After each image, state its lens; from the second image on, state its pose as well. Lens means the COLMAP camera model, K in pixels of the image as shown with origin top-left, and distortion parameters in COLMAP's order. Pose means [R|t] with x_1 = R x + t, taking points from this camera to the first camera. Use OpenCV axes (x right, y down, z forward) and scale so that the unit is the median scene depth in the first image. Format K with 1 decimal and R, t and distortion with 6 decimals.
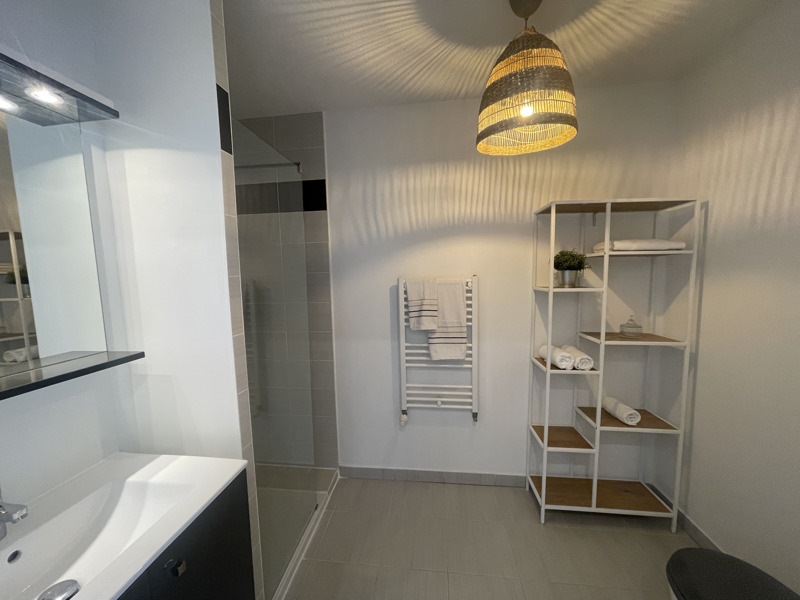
lens RADIAL K [[320.4, 0, 397.3], [0, 320.4, 305.6], [0, 0, 1]] dist [-0.000160, -0.000102]
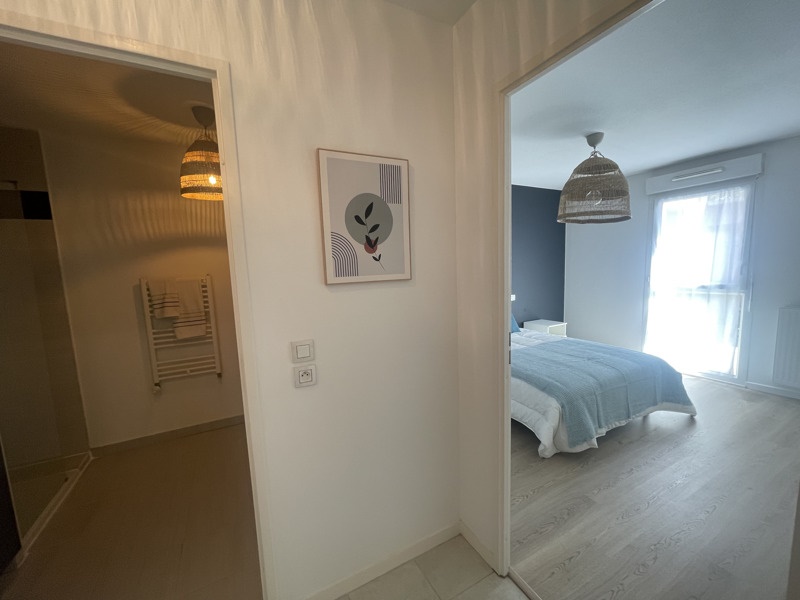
lens RADIAL K [[320.4, 0, 397.3], [0, 320.4, 305.6], [0, 0, 1]] dist [-0.000160, -0.000102]
pose [[0.822644, -0.075343, 0.563542, 0.118626], [0.076874, 0.996819, 0.021051, 0.071293], [-0.563335, 0.026004, 0.825819, -0.602132]]
